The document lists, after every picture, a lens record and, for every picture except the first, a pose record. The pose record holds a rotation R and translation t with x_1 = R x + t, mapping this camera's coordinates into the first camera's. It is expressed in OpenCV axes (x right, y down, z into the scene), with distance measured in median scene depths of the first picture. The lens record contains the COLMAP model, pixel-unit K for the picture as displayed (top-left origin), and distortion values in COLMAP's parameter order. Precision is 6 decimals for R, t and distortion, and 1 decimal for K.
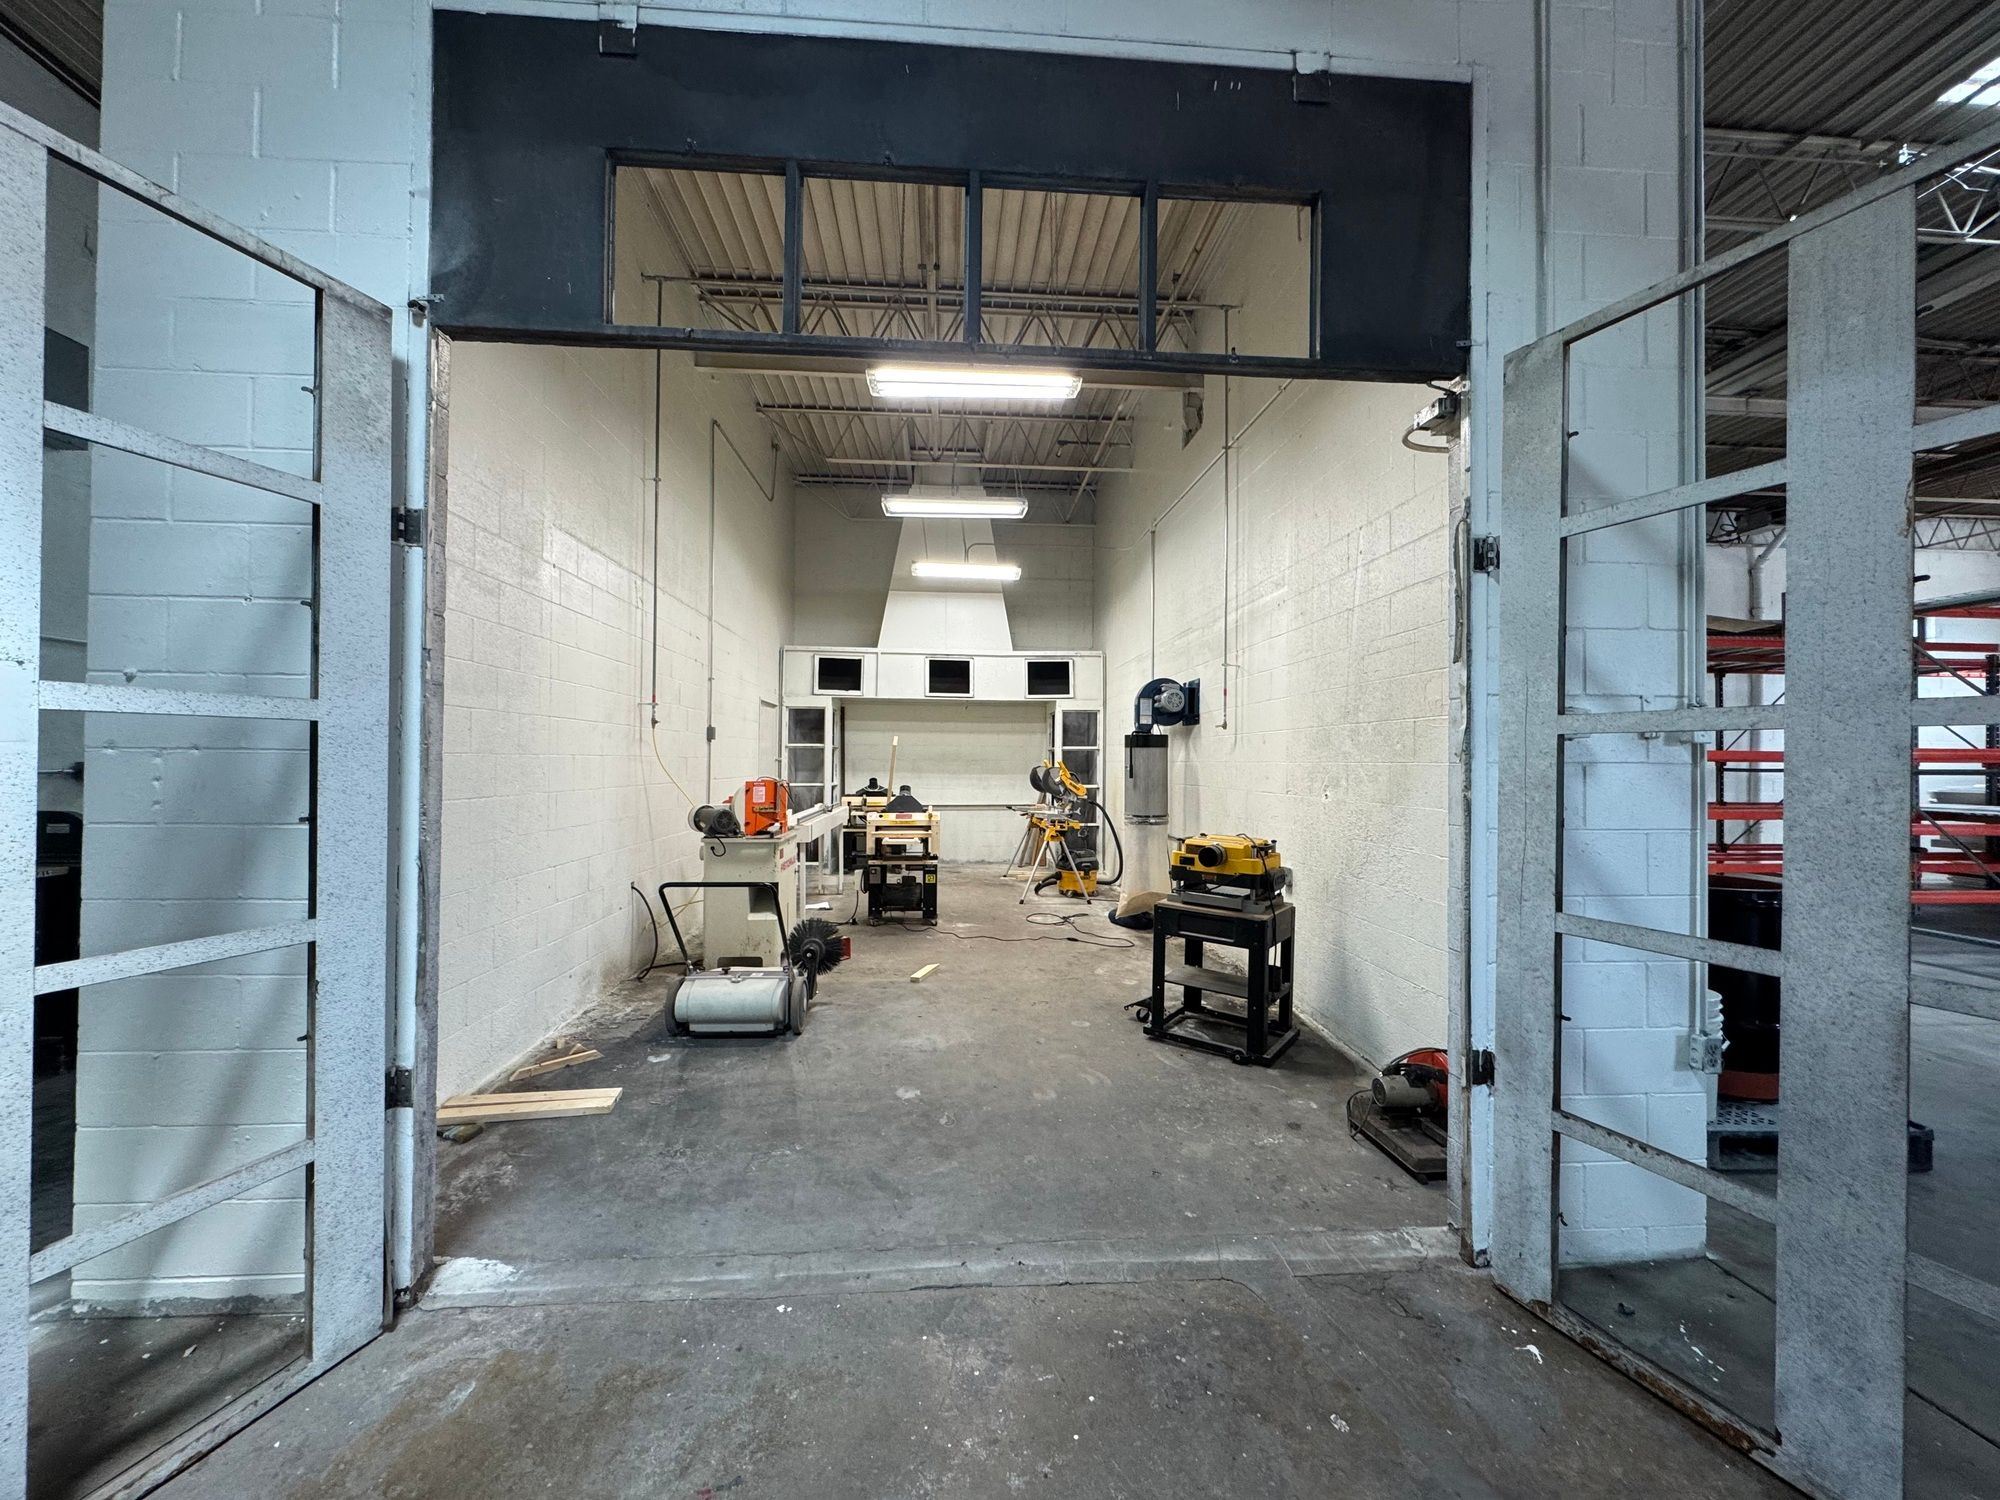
lens RADIAL K [[800.0, 0, 996.5], [0, 800.0, 749.7], [0, 0, 1]] dist [-0.001549, 0.000140]
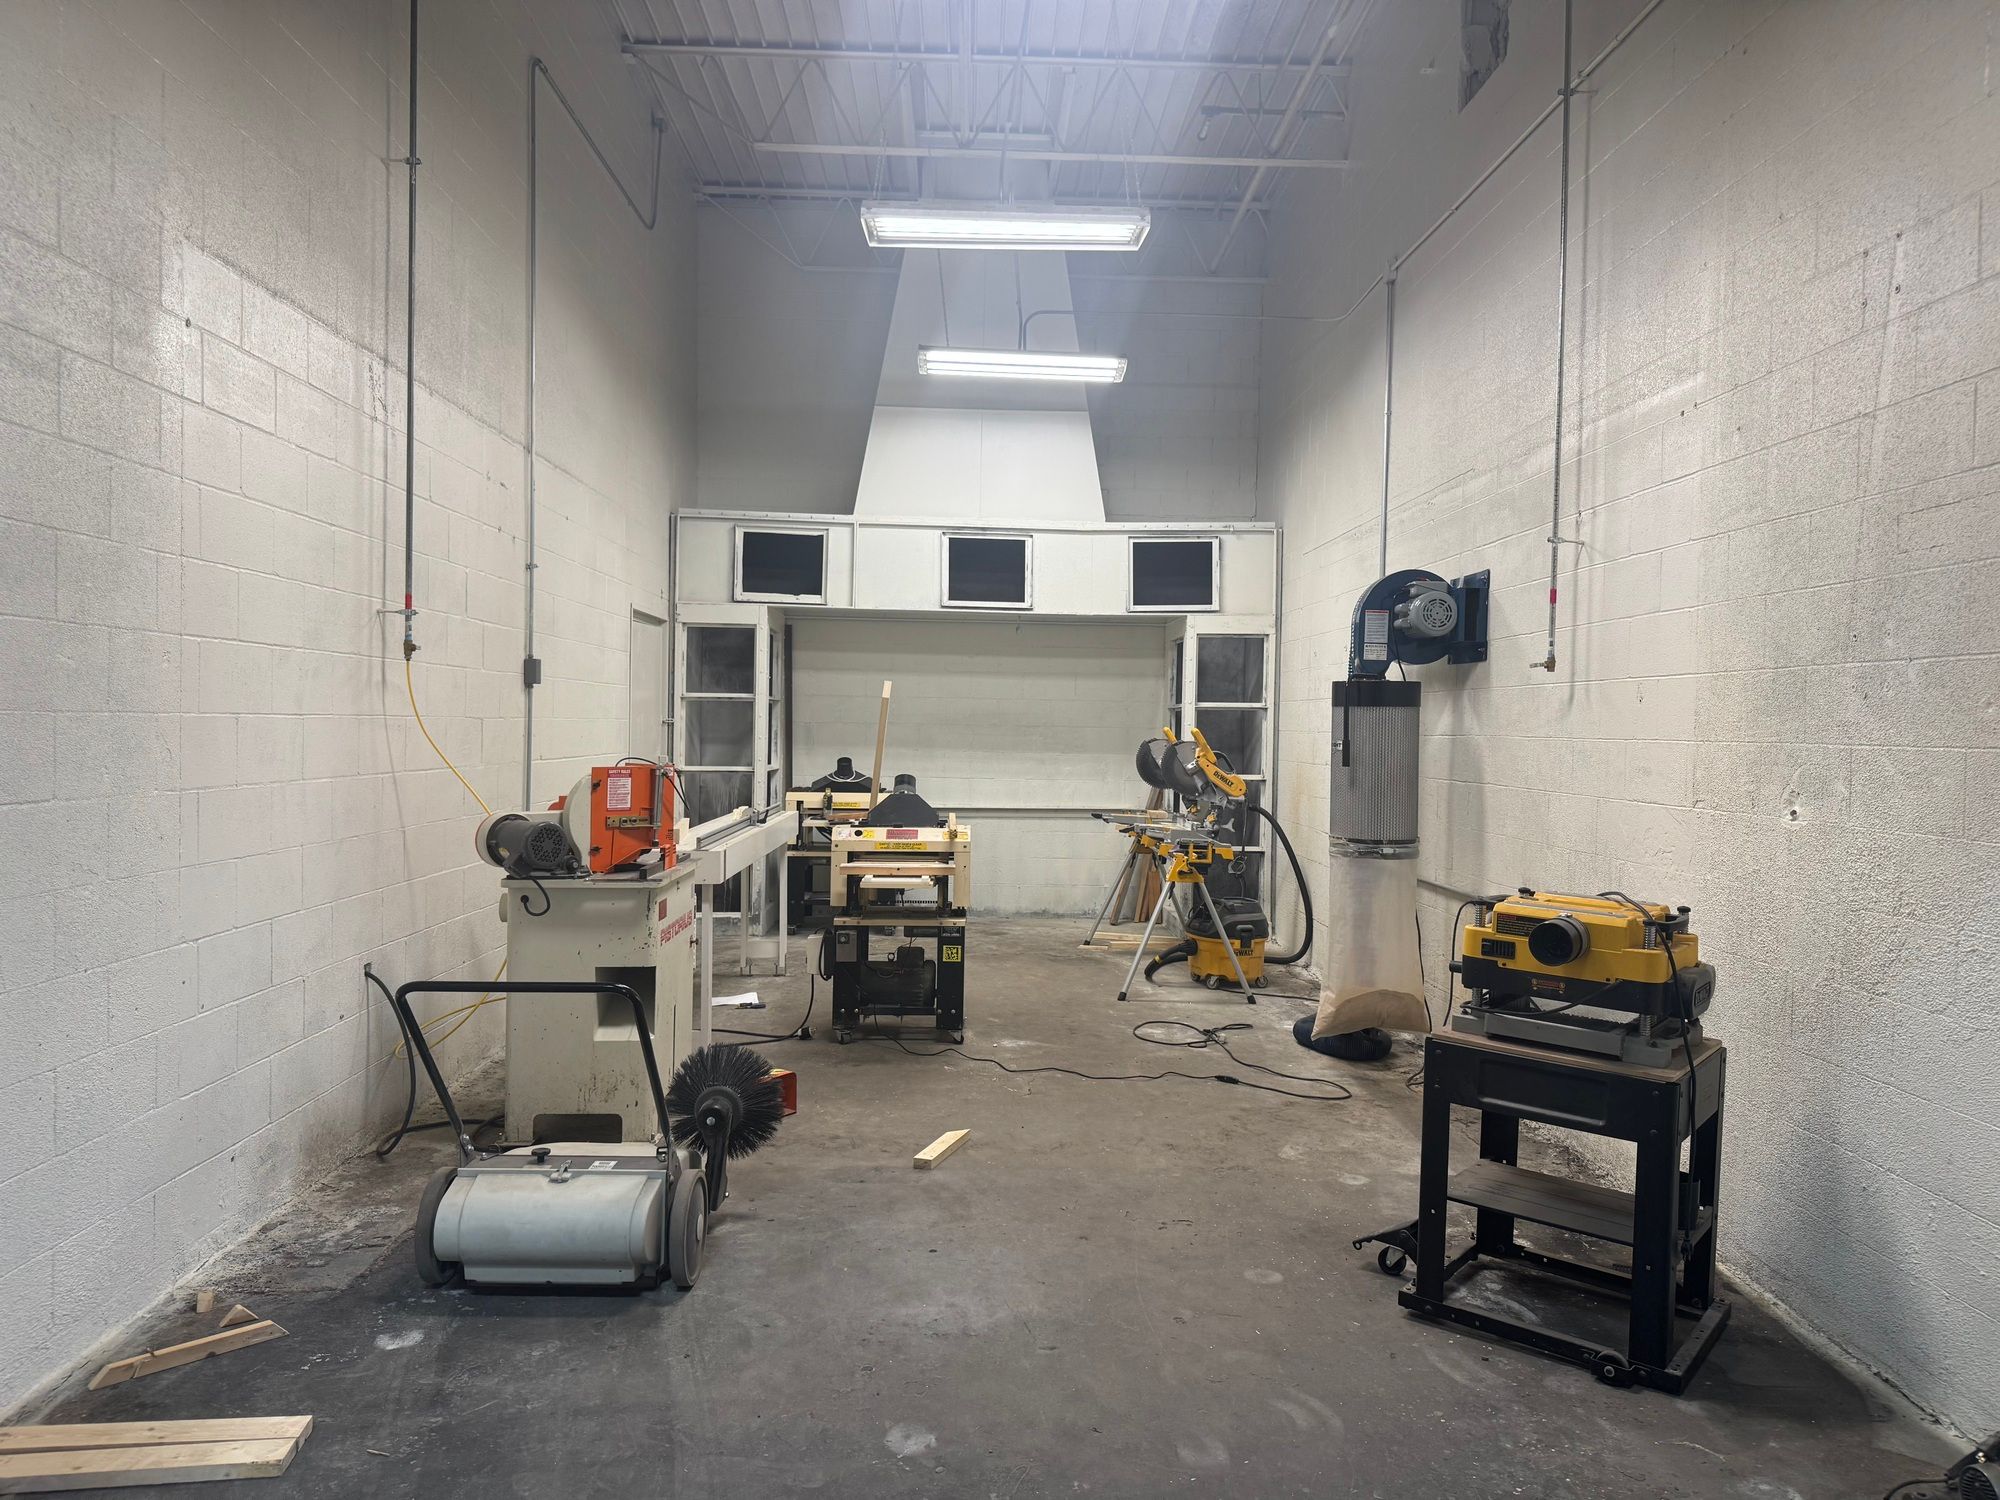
lens RADIAL K [[1400.7, 0, 1015.6], [0, 1400.7, 759.2], [0, 0, 1]] dist [0.032201, -0.037766]
pose [[0.999452, 0.010031, -0.031546, -0.017919], [-0.008803, 0.999208, 0.038811, -0.002504], [0.031911, -0.038512, 0.998748, 0.127573]]
